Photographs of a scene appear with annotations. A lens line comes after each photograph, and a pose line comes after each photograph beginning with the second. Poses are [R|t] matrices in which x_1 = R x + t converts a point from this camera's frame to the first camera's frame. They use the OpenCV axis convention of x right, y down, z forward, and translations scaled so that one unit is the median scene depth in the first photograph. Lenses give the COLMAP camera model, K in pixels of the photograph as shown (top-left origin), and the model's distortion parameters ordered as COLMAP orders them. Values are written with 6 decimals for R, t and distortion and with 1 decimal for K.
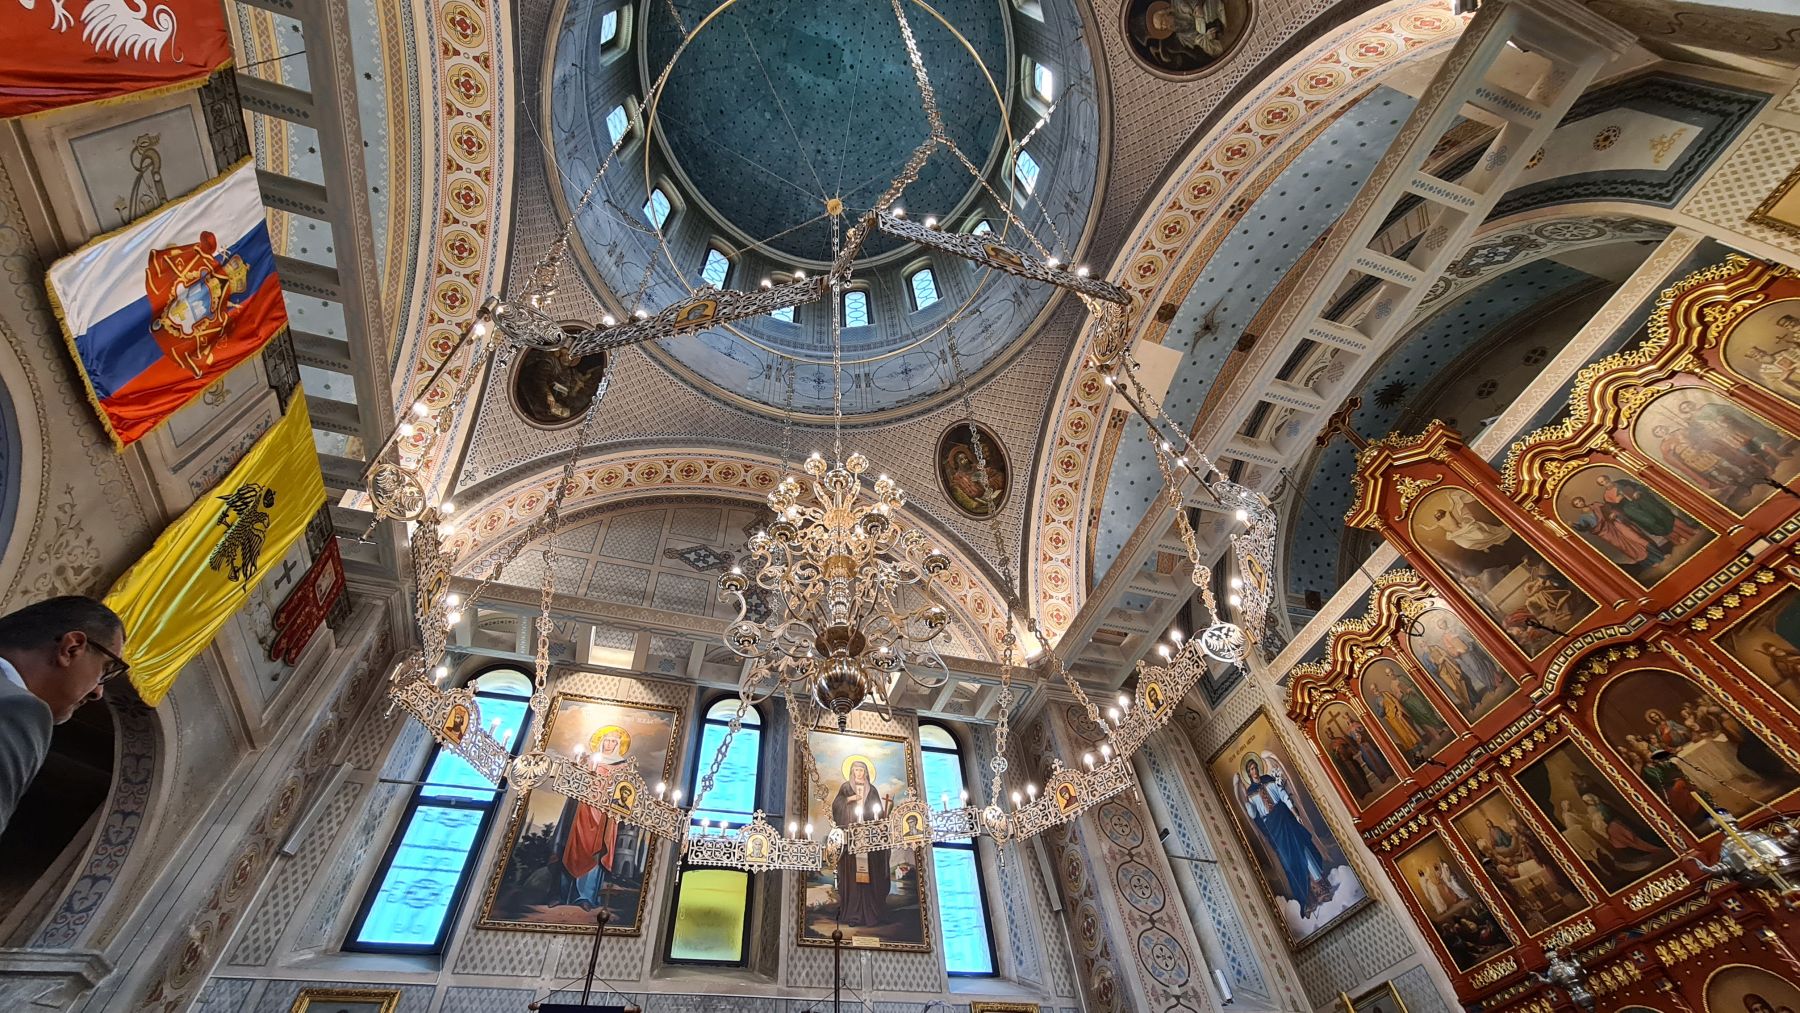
lens RADIAL K [[733.9, 0, 893.0], [0, 733.9, 519.8], [0, 0, 1]] dist [0.003608, -0.002341]
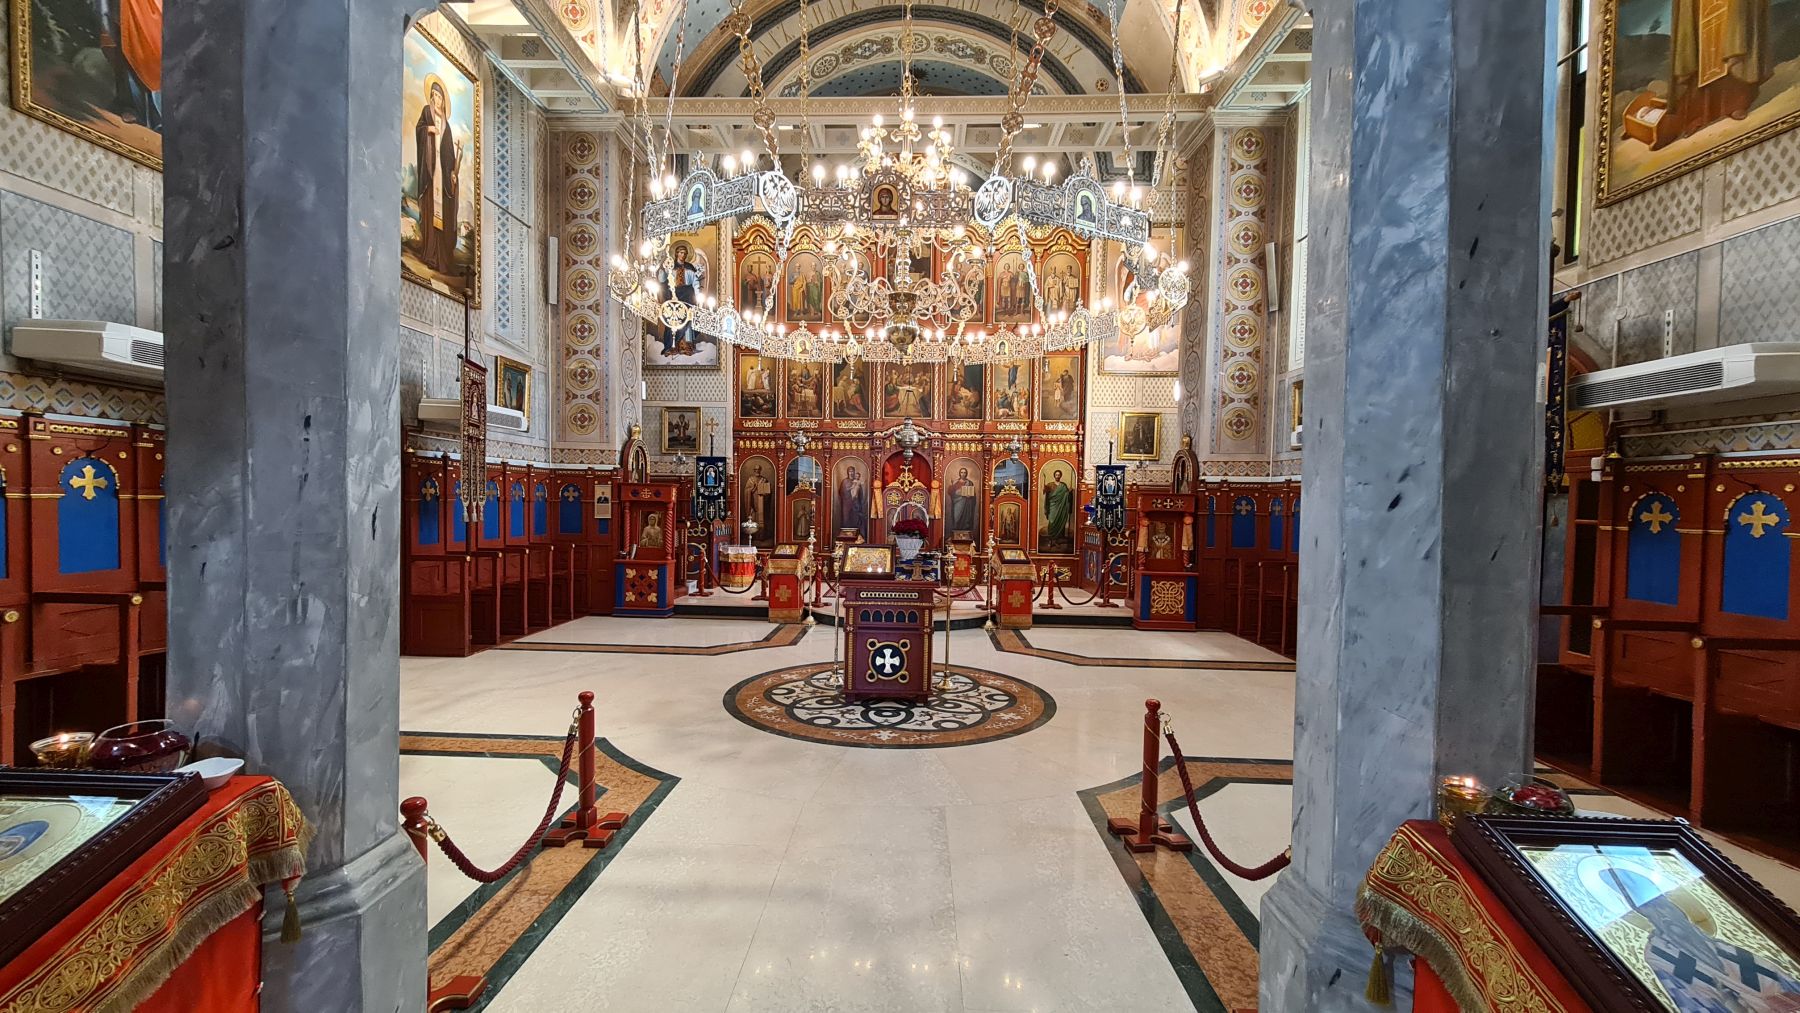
lens RADIAL K [[733.9, 0, 893.0], [0, 733.9, 519.8], [0, 0, 1]] dist [0.003608, -0.002341]
pose [[0.335364, 0.050393, 0.940740, -0.711183], [-0.752497, 0.615125, 0.235307, 0.051878], [-0.566815, -0.786818, 0.244211, 0.122546]]
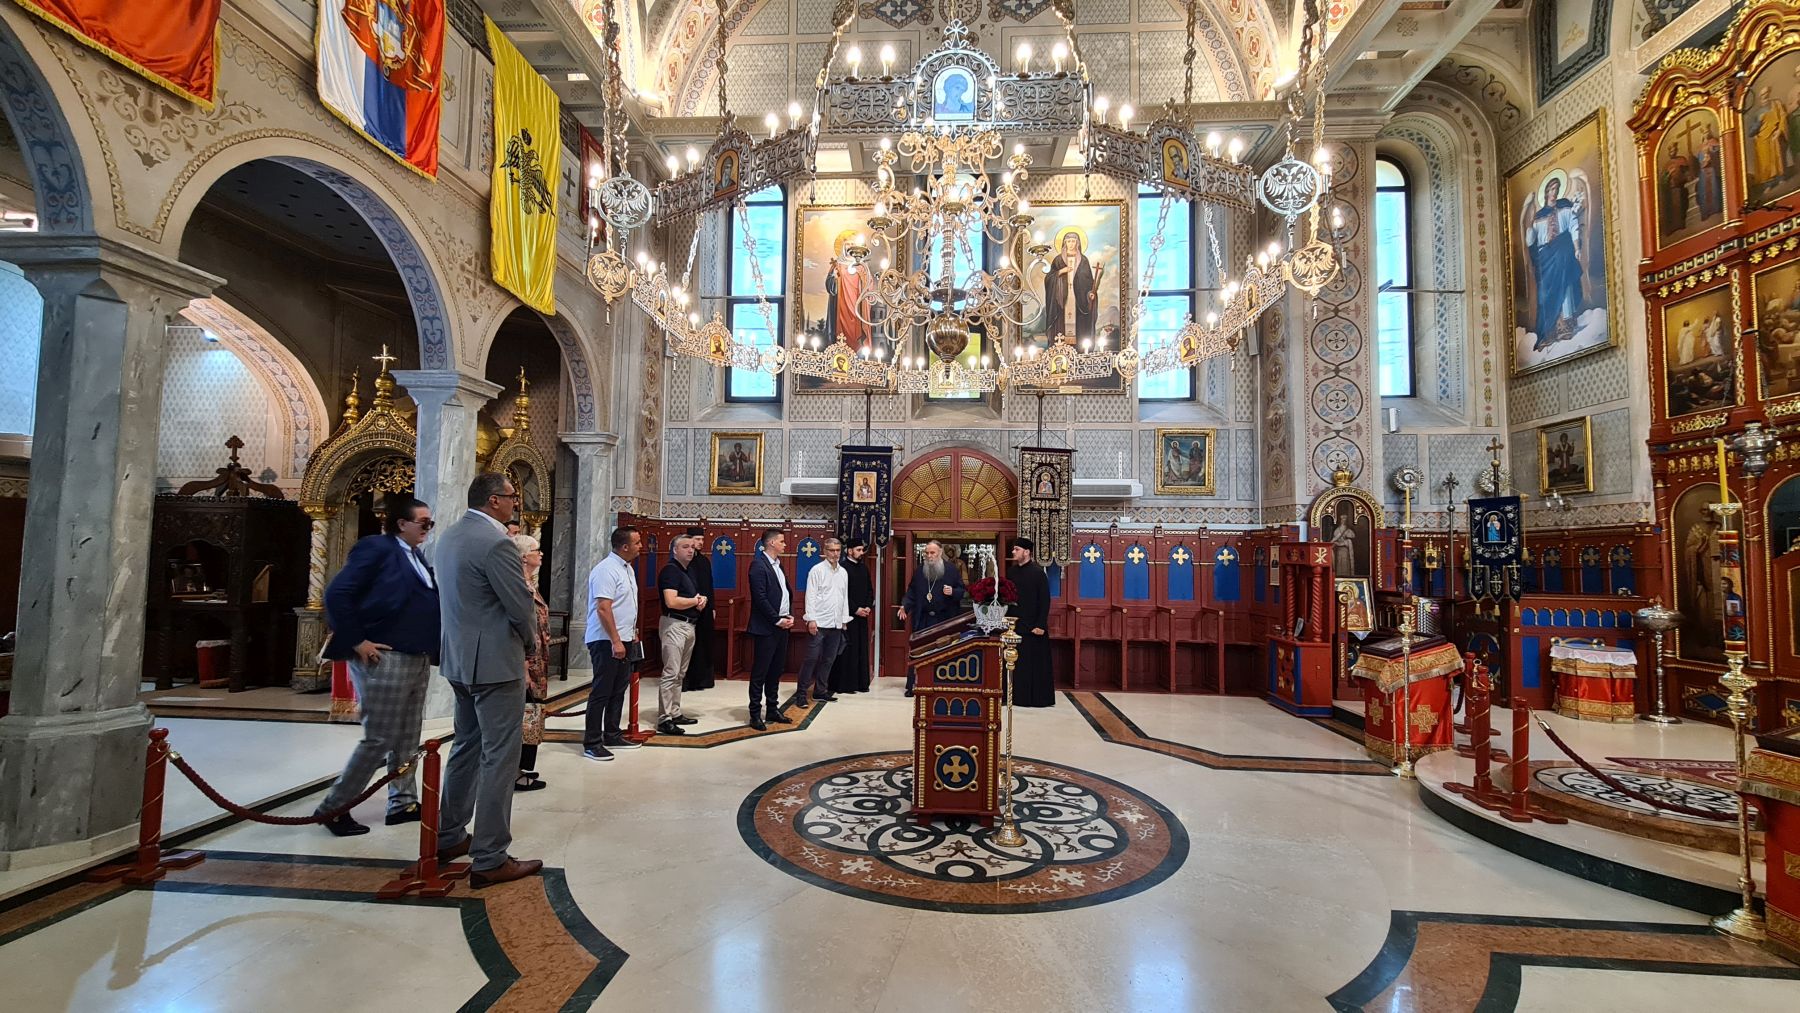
lens RADIAL K [[733.9, 0, 893.0], [0, 733.9, 519.8], [0, 0, 1]] dist [0.003608, -0.002341]
pose [[0.925277, 0.065741, -0.373551, 0.154621], [0.235546, 0.672339, 0.701768, -0.219480], [0.297287, -0.737318, 0.606615, -0.027745]]
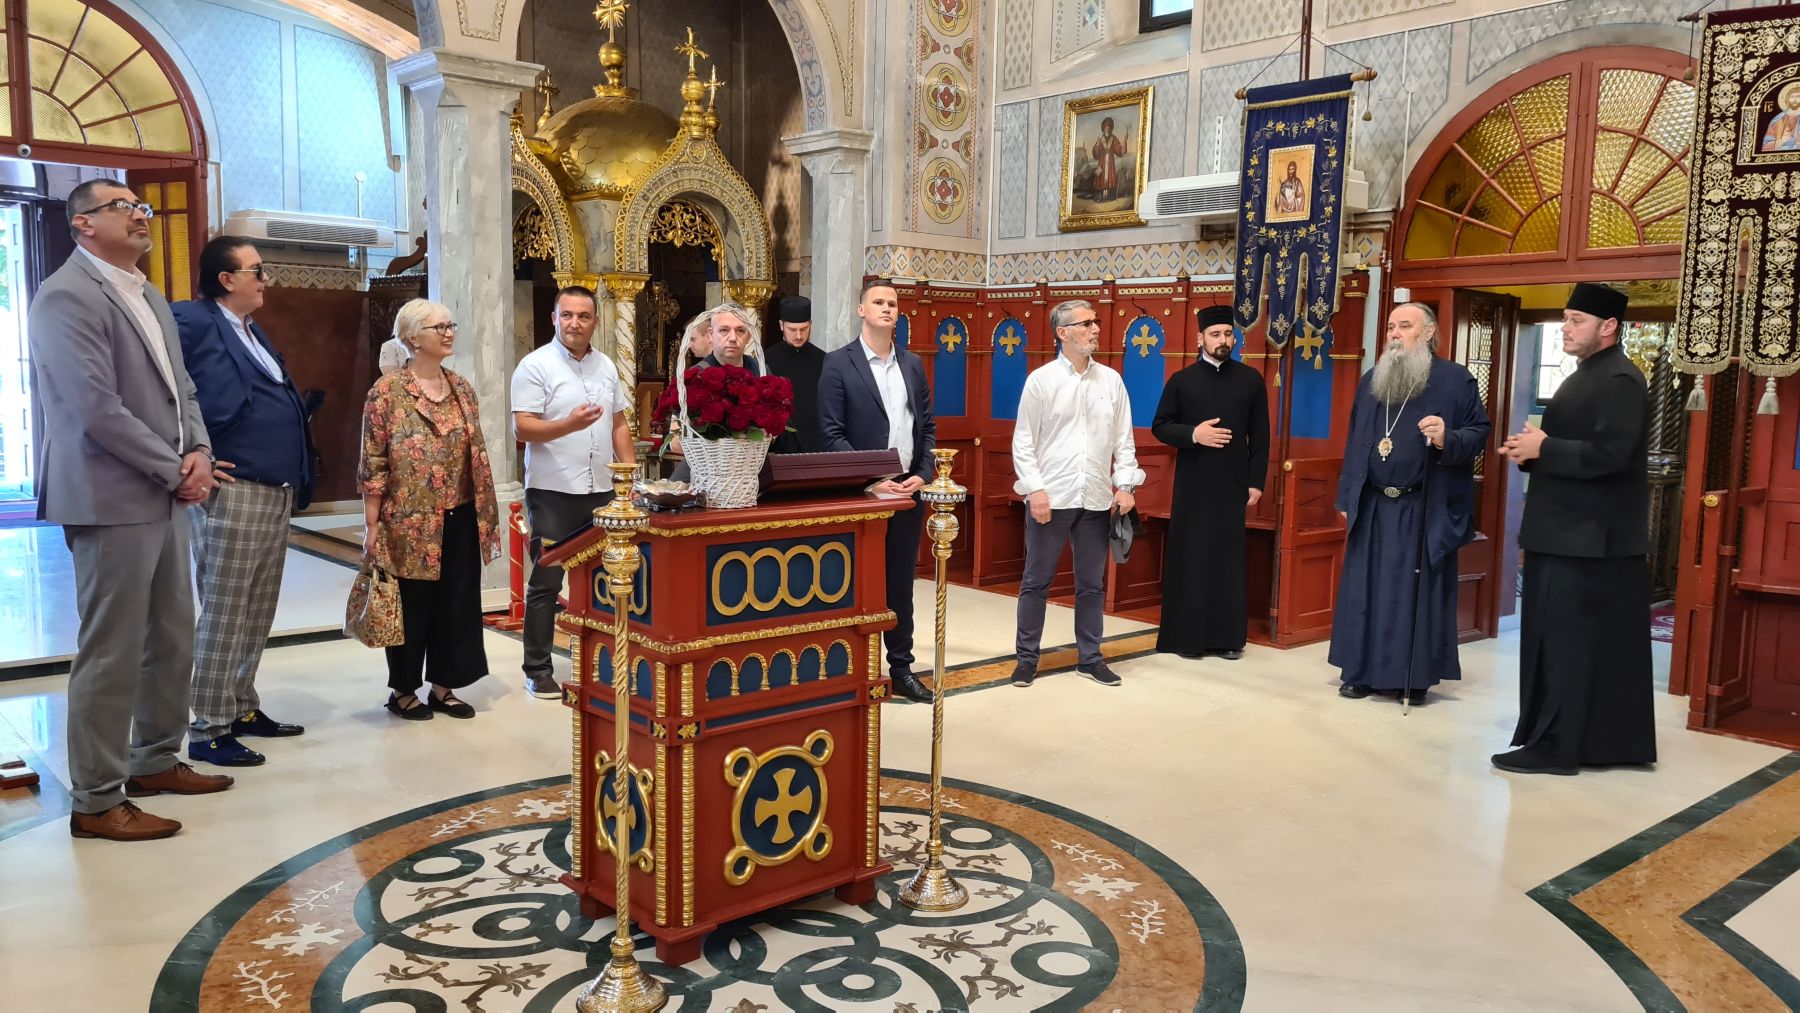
lens RADIAL K [[1366.3, 0, 900.0], [0, 1366.3, 506.5], [0, 0, 1]] dist [0.034298, -0.005367]
pose [[0.399050, 0.170246, -0.900986, 0.411741], [0.678290, 0.606384, 0.414996, 0.110298], [0.616995, -0.776734, 0.126501, 0.248576]]
